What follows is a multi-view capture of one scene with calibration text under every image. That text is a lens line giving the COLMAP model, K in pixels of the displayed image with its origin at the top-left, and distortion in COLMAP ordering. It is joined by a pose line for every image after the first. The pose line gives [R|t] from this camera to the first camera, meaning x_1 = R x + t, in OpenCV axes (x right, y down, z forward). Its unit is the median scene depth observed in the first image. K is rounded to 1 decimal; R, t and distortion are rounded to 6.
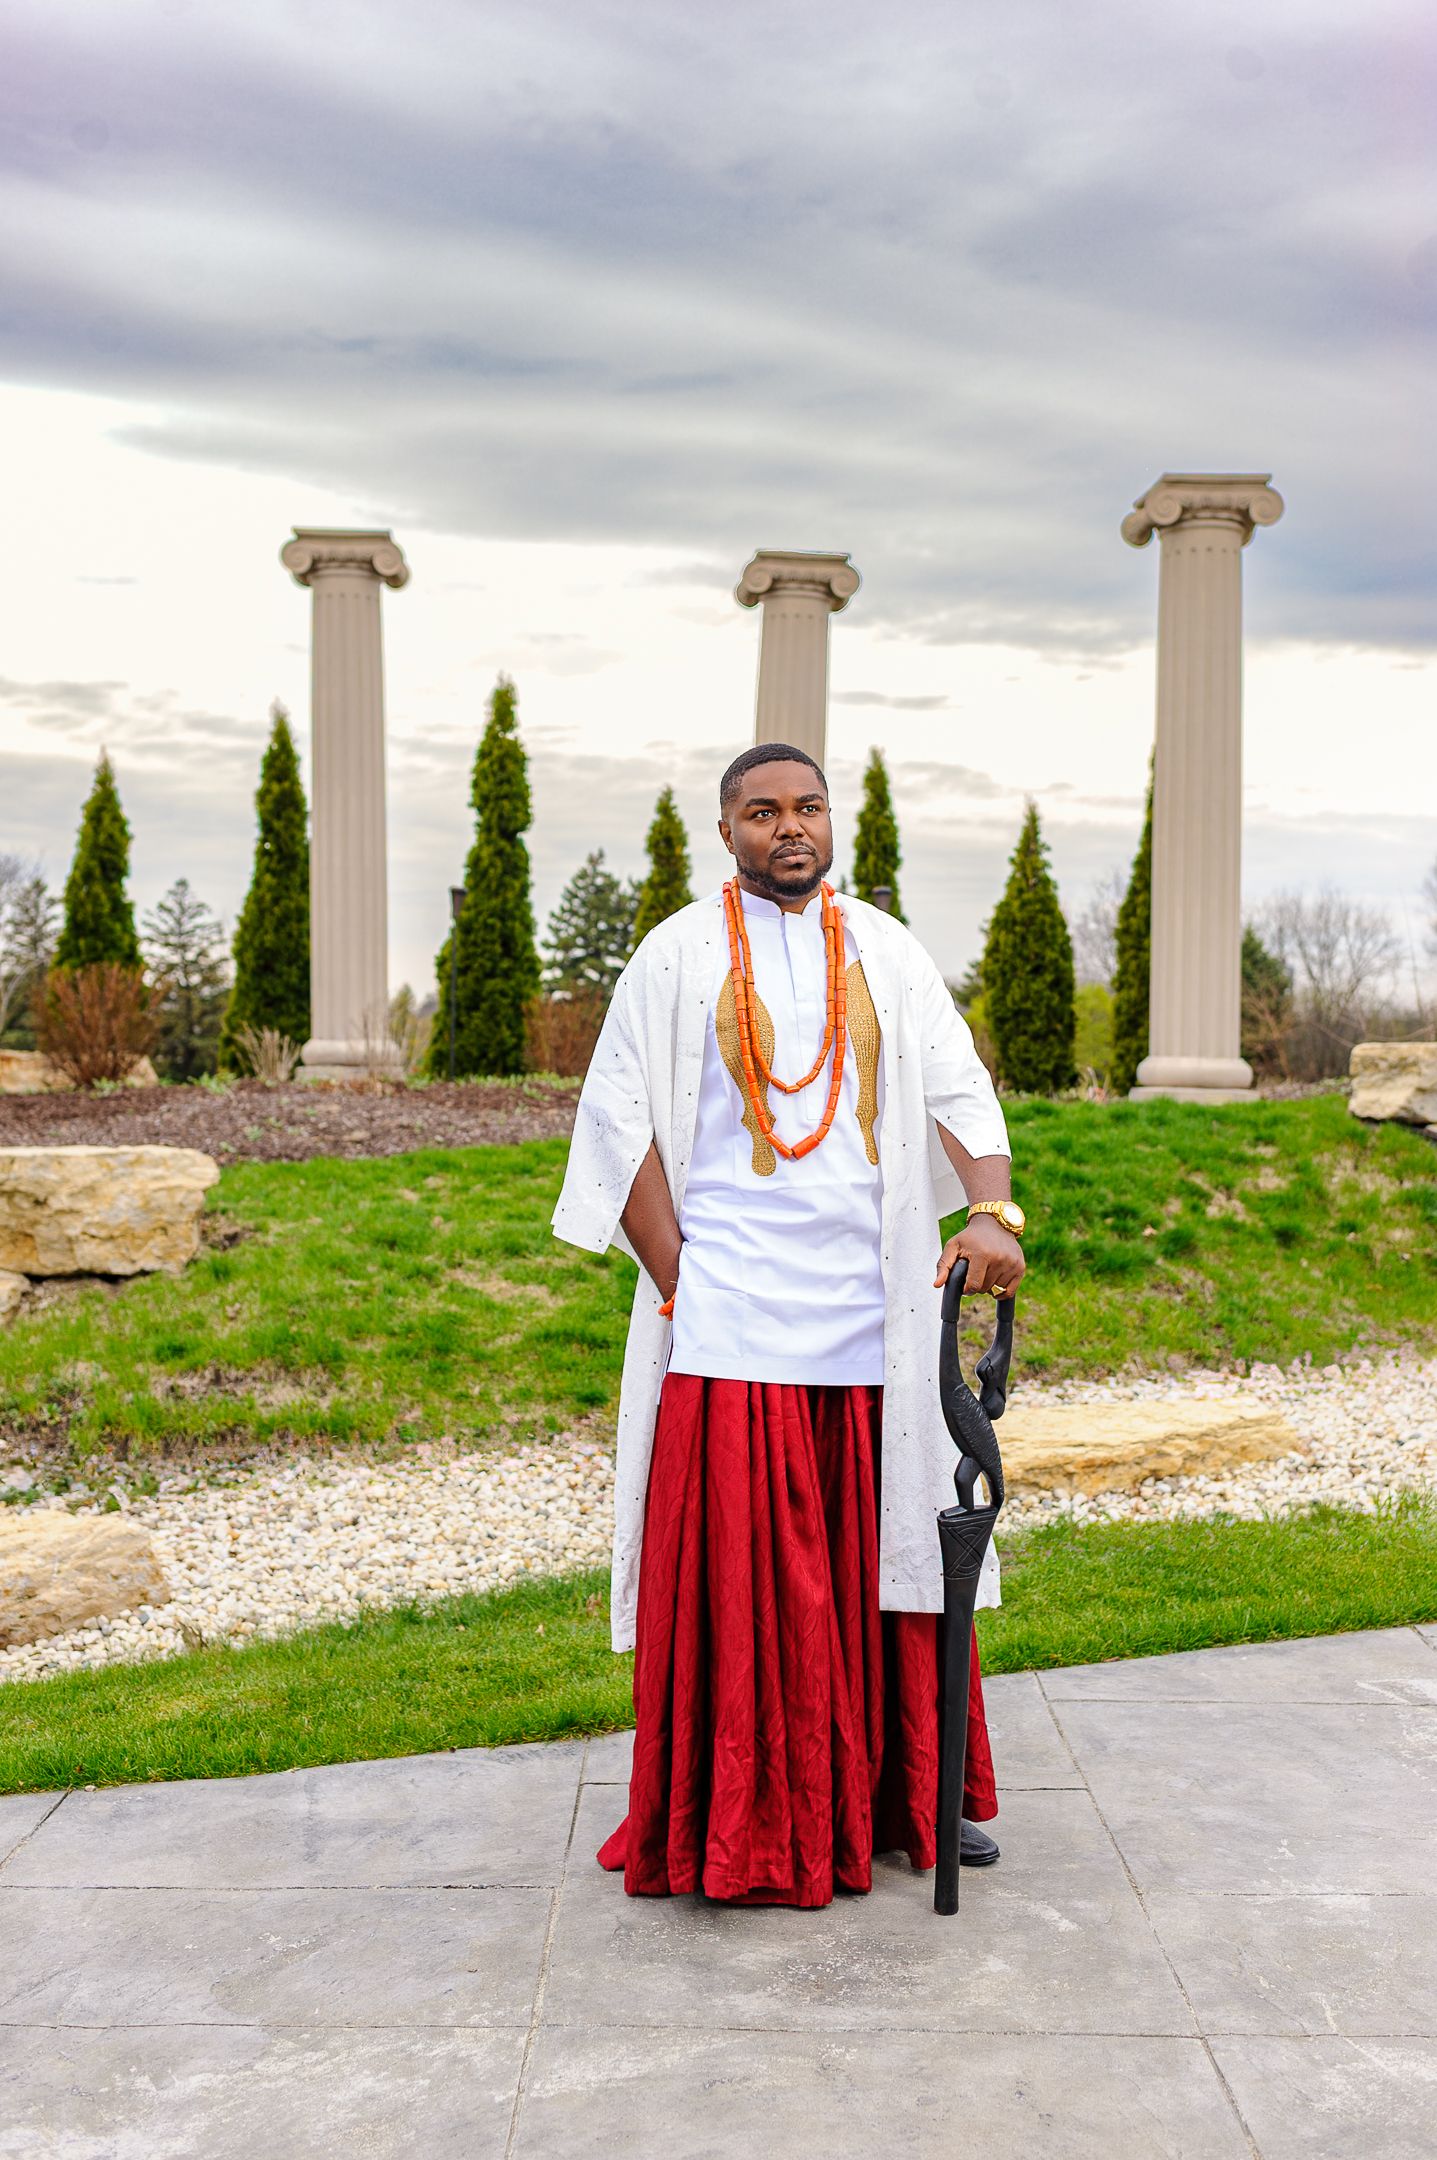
lens RADIAL K [[2230.6, 0, 695.8], [0, 2230.6, 1066.8], [0, 0, 1]] dist [0.009558, -0.003720]
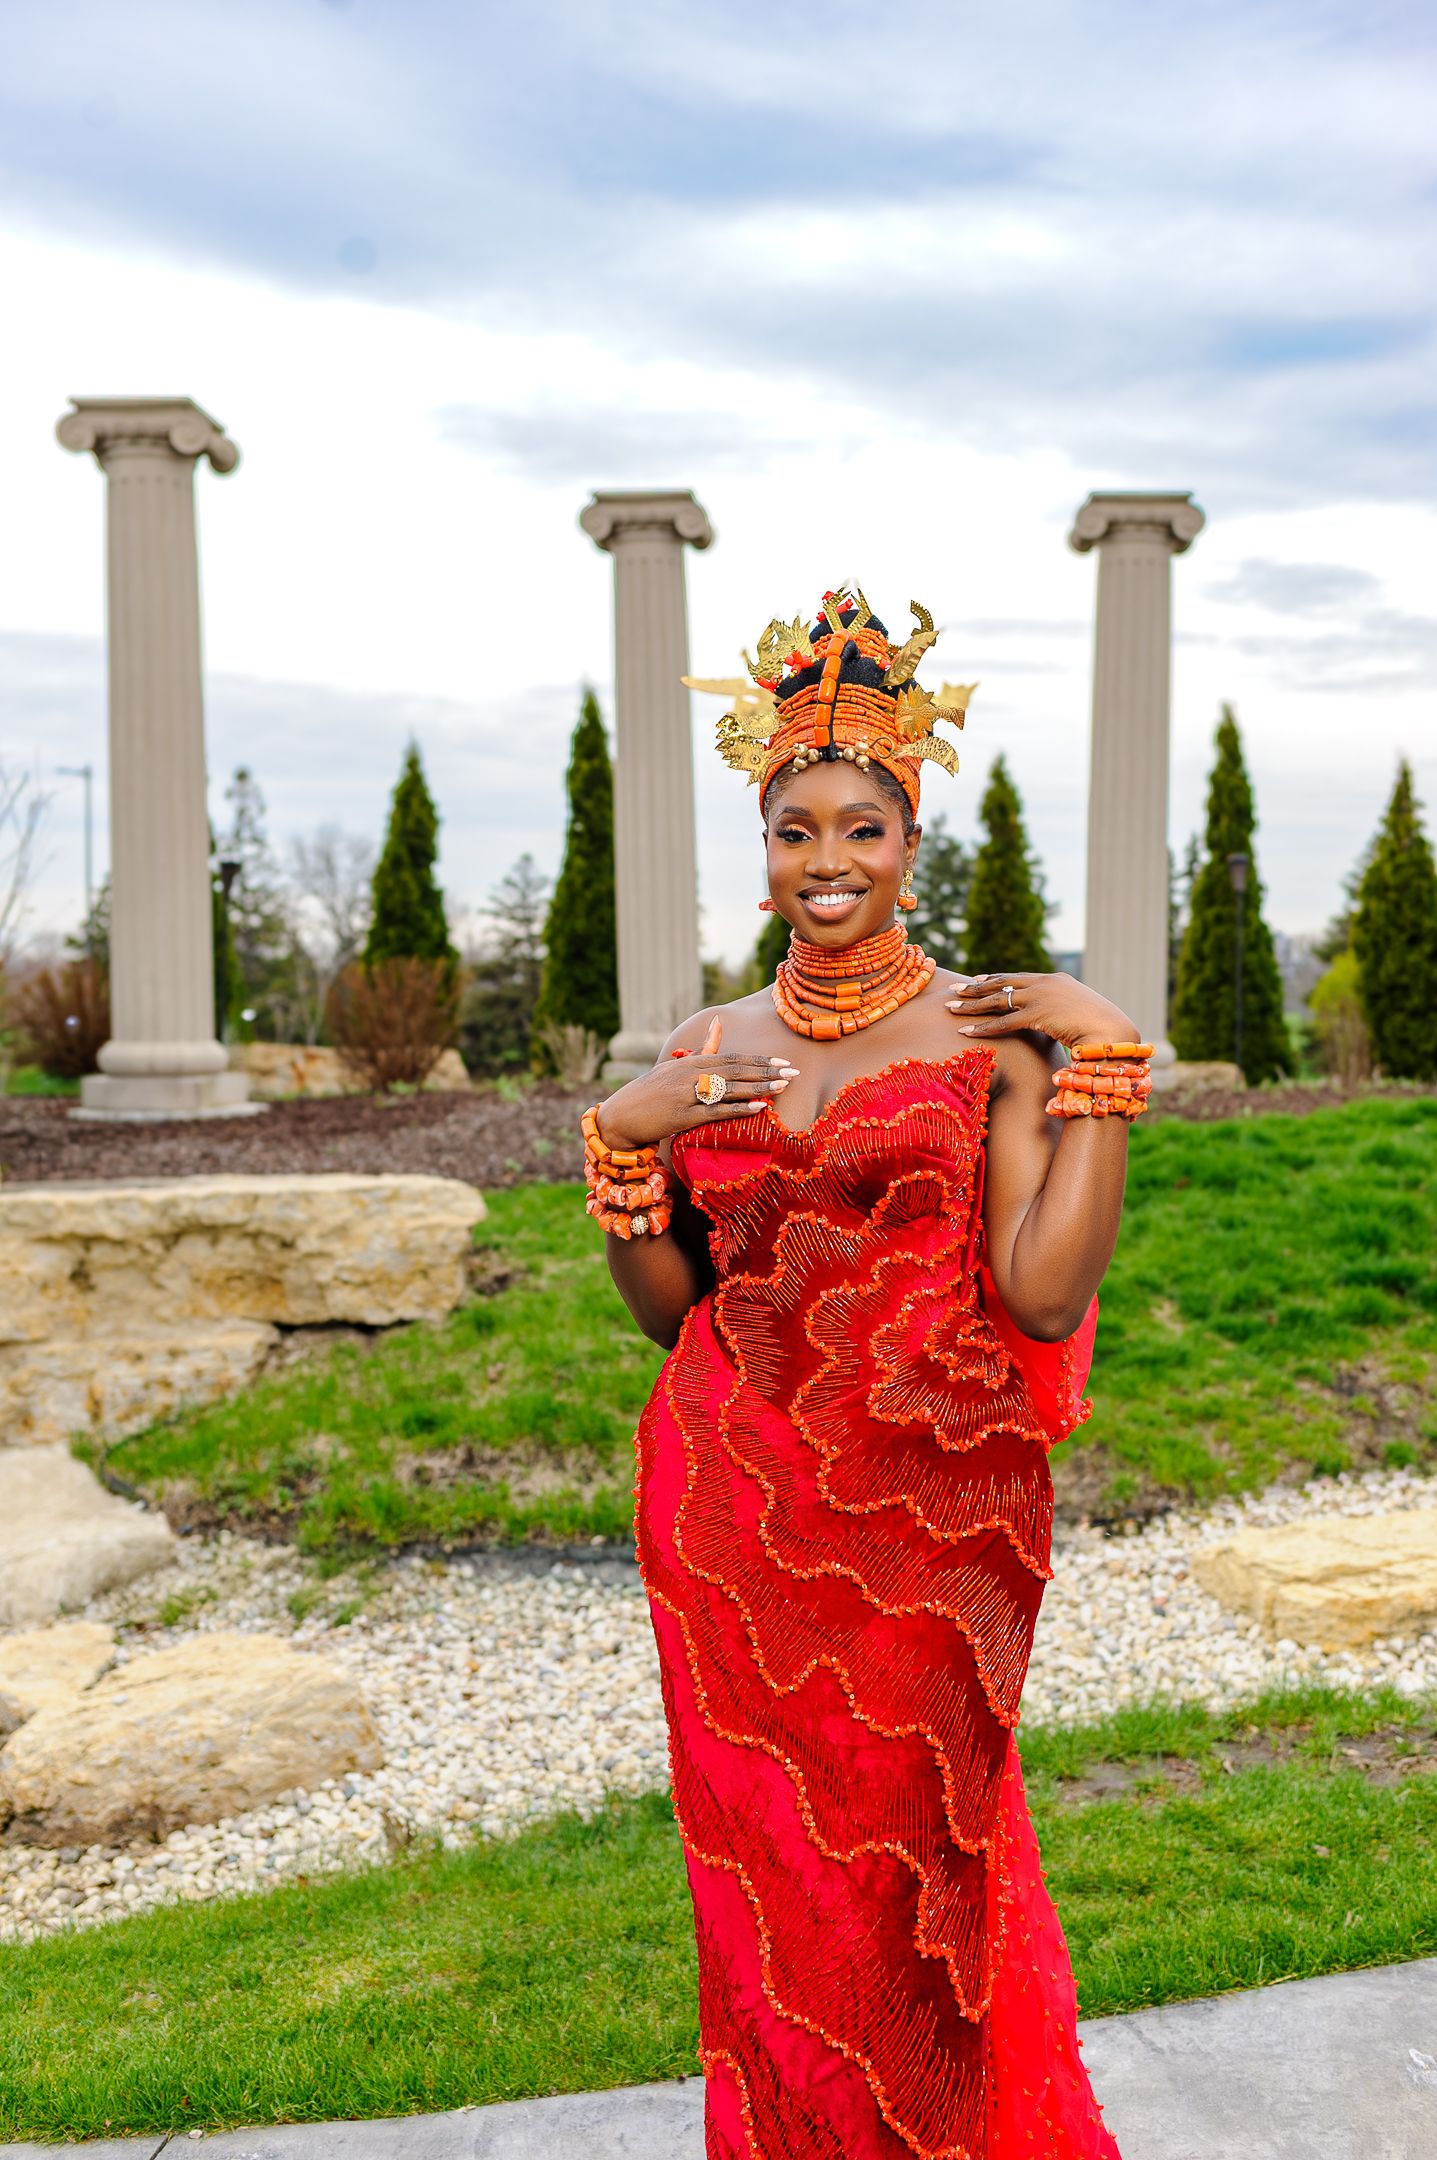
lens RADIAL K [[2266.8, 0, 752.8], [0, 2266.8, 967.3], [0, 0, 1]] dist [0.012609, -0.004121]
pose [[0.991674, -0.019572, -0.127276, 0.008849], [0.015851, 0.999419, -0.030182, -0.019696], [0.127792, 0.027913, 0.991408, 0.119969]]
